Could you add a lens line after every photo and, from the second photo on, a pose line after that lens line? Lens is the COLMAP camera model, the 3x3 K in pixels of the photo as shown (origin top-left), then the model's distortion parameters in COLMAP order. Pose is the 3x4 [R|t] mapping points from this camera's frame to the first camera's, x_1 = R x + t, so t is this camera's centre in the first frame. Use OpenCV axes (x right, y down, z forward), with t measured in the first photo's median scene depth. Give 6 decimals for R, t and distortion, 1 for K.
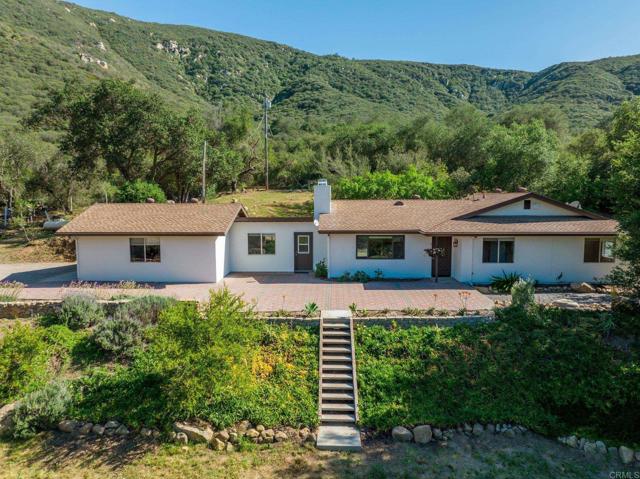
lens RADIAL K [[453.5, 0, 319.4], [0, 453.5, 236.7], [0, 0, 1]] dist [-0.021913, 0.005845]
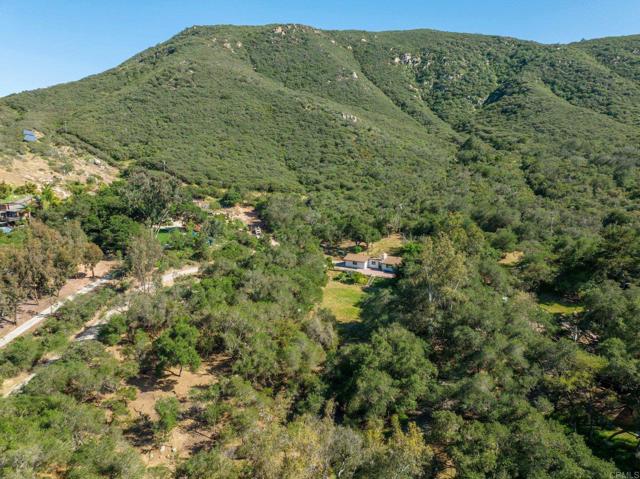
lens RADIAL K [[453.5, 0, 319.2], [0, 453.5, 239.4], [0, 0, 1]] dist [-0.021913, 0.005845]
pose [[0.868870, 0.081071, -0.488357, 0.117861], [-0.033412, 0.993853, 0.105541, -0.049503], [0.493912, -0.075384, 0.866238, -0.247494]]
